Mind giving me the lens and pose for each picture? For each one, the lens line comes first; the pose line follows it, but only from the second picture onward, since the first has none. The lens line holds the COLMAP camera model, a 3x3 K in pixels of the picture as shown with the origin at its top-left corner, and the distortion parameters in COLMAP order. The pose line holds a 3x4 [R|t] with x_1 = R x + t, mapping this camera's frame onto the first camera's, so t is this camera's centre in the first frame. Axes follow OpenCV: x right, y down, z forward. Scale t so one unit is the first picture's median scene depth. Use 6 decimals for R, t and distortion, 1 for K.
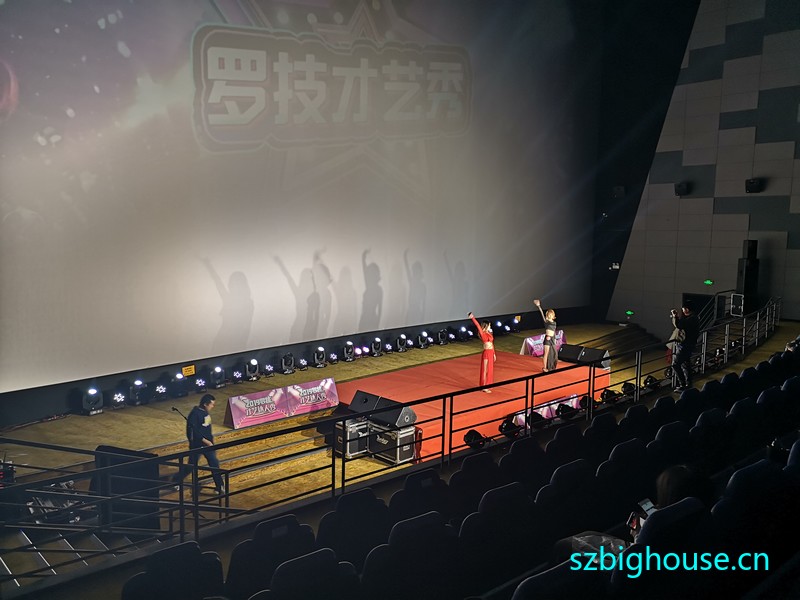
lens RADIAL K [[629.3, 0, 400.0], [0, 629.3, 300.0], [0, 0, 1]] dist [-0.126484, -0.001544]
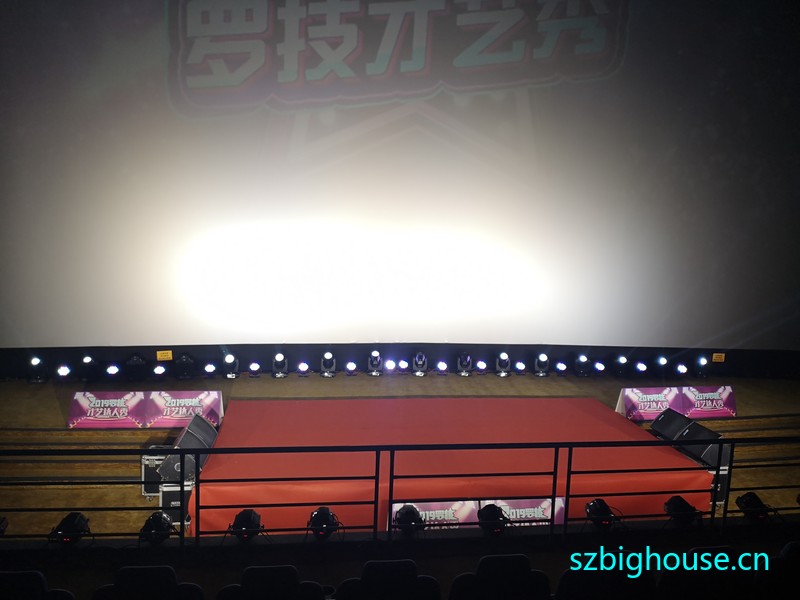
lens RADIAL K [[633.3, 0, 400.0], [0, 633.3, 300.0], [0, 0, 1]] dist [-0.047316, -0.000735]
pose [[0.796668, 0.109815, -0.594358, 0.437706], [-0.093510, 0.993910, 0.058298, -0.051303], [0.597140, 0.009135, 0.802085, 0.383236]]
